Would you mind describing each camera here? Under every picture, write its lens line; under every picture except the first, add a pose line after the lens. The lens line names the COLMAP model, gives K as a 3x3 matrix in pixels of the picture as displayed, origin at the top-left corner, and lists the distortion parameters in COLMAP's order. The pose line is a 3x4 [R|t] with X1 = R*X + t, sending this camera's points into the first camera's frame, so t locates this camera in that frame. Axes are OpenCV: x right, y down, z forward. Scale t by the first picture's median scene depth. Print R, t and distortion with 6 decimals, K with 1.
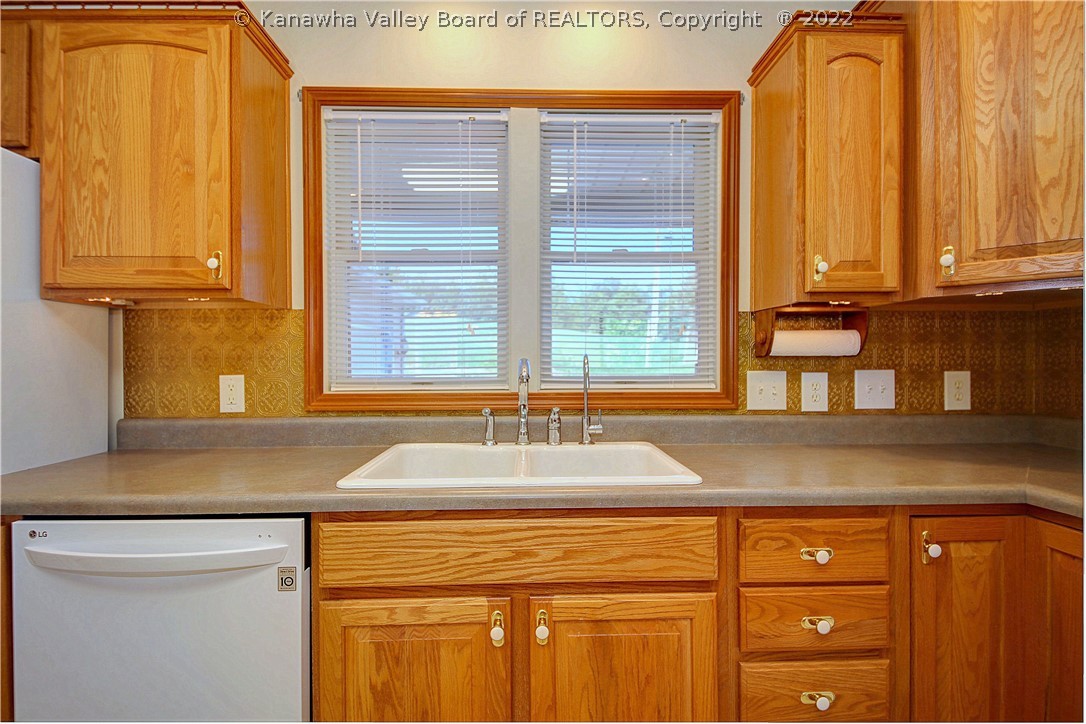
lens RADIAL K [[529.4, 0, 546.8], [0, 529.4, 362.7], [0, 0, 1]] dist [0.017381, -0.013860]
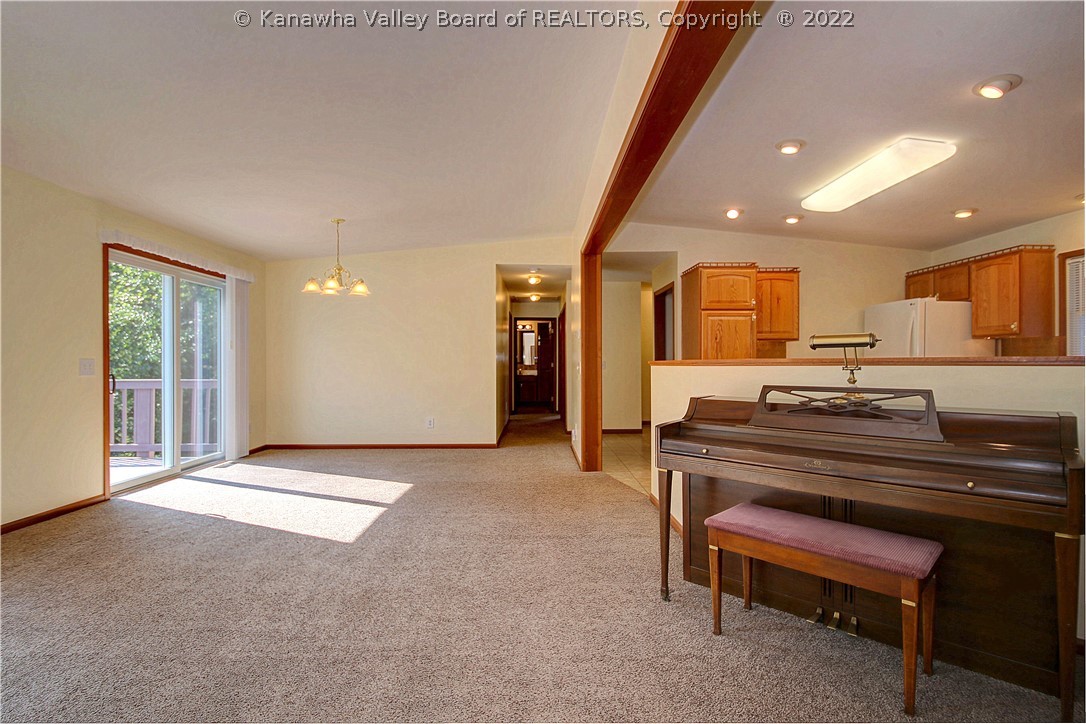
lens RADIAL K [[517.5, 0, 543.5], [0, 517.5, 359.0], [0, 0, 1]] dist [-0.005631, -0.002500]
pose [[-0.001760, -0.004984, -0.999986, 2.630747], [-0.000130, 0.999988, -0.004983, 0.037269], [0.999998, 0.000122, -0.001760, -1.973370]]
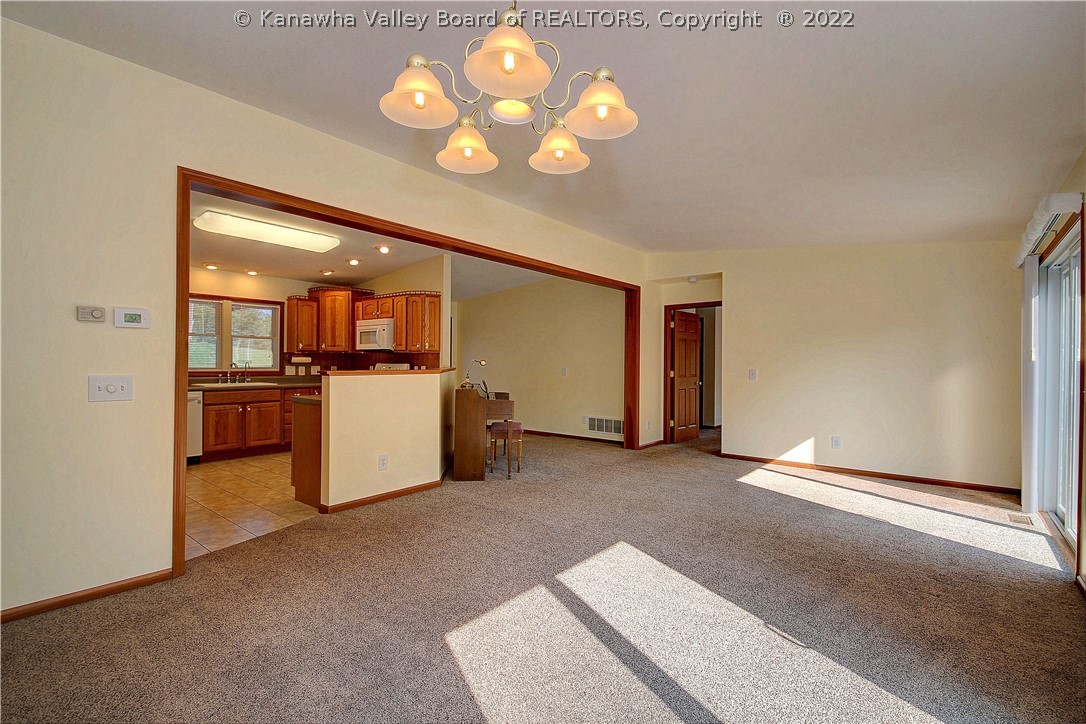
lens RADIAL K [[490.5, 0, 553.4], [0, 490.5, 363.8], [0, 0, 1]] dist [0.003684, -0.010649]
pose [[0.644527, 0.010500, 0.764509, -1.571151], [-0.009462, 0.999939, -0.005756, 0.000379], [-0.764523, -0.003524, 0.644587, -4.003308]]
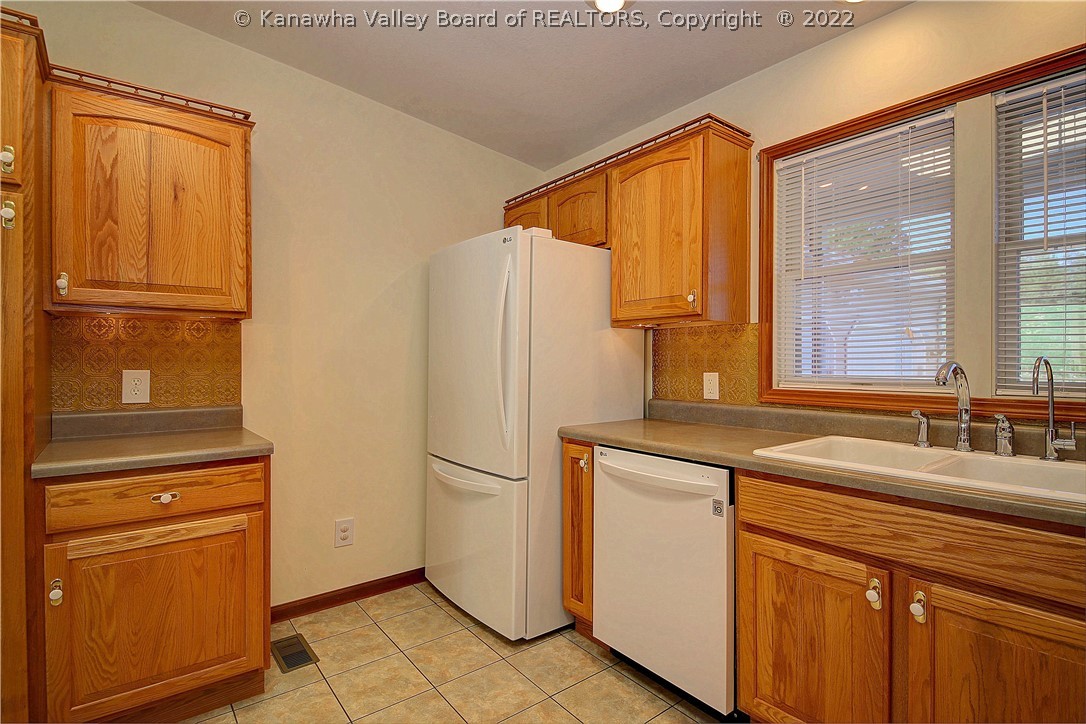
lens RADIAL K [[529.4, 0, 540.0], [0, 529.4, 361.3], [0, 0, 1]] dist [0.017381, -0.013860]
pose [[0.590278, 0.003461, -0.807192, 0.329851], [-0.004323, 0.999990, 0.001126, -0.007492], [0.807188, 0.002825, 0.590287, -0.230037]]
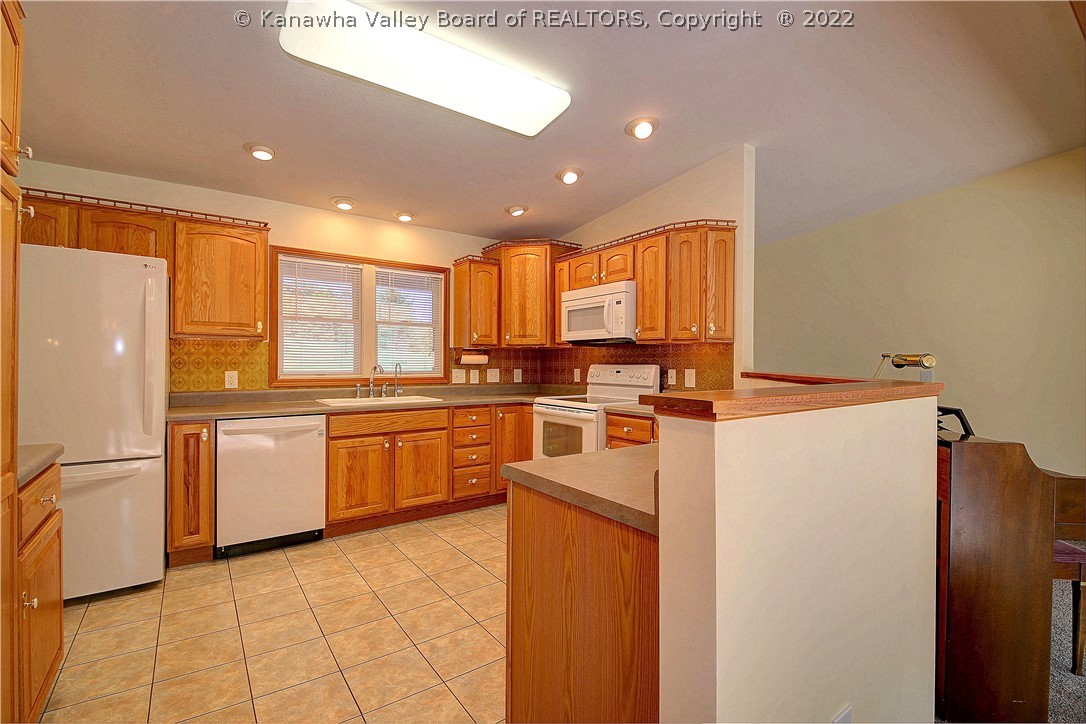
lens RADIAL K [[490.5, 0, 546.2], [0, 490.5, 362.3], [0, 0, 1]] dist [0.003684, -0.010649]
pose [[0.831142, 0.007931, 0.556003, -0.779833], [-0.004515, 0.999962, -0.007513, -0.003910], [-0.556042, 0.003734, 0.831146, -1.707951]]
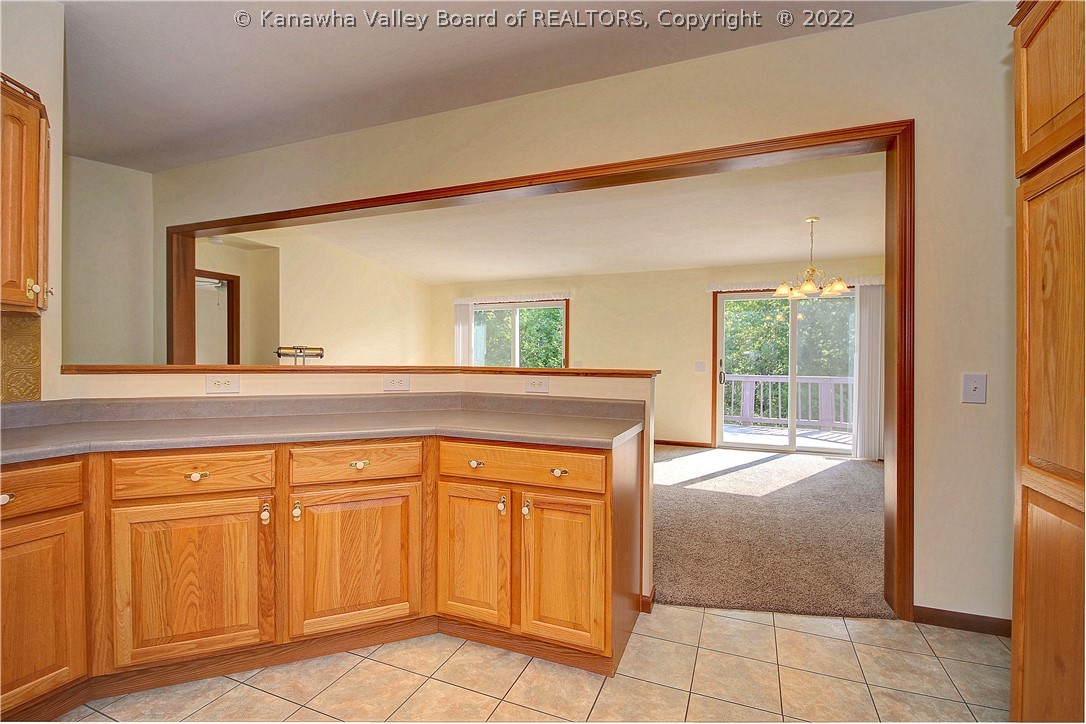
lens RADIAL K [[490.5, 0, 546.6], [0, 490.5, 362.6], [0, 0, 1]] dist [0.003684, -0.010649]
pose [[-0.917175, -0.003135, 0.398471, -0.619949], [-0.000057, 0.999970, 0.007736, 0.001304], [-0.398484, 0.007073, -0.917148, 0.375125]]
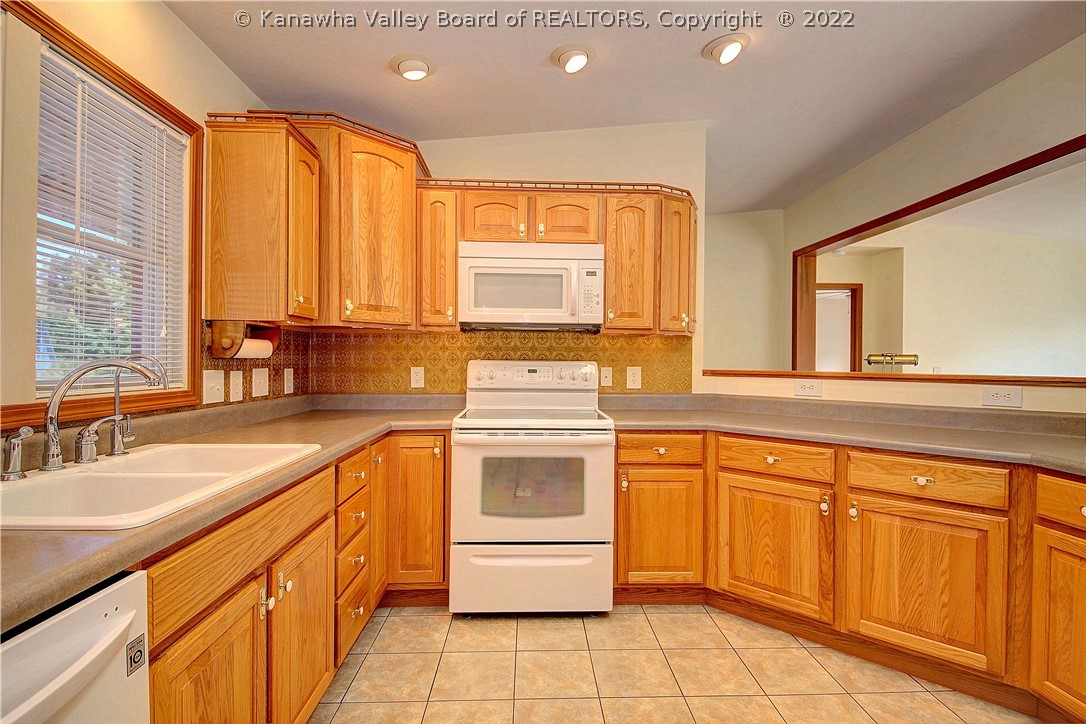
lens RADIAL K [[529.4, 0, 552.3], [0, 529.4, 355.6], [0, 0, 1]] dist [0.017381, -0.013860]
pose [[-0.026933, 0.012670, 0.999557, -0.987743], [-0.006107, 0.999899, -0.012839, -0.007407], [-0.999619, -0.006450, -0.026853, 0.334602]]
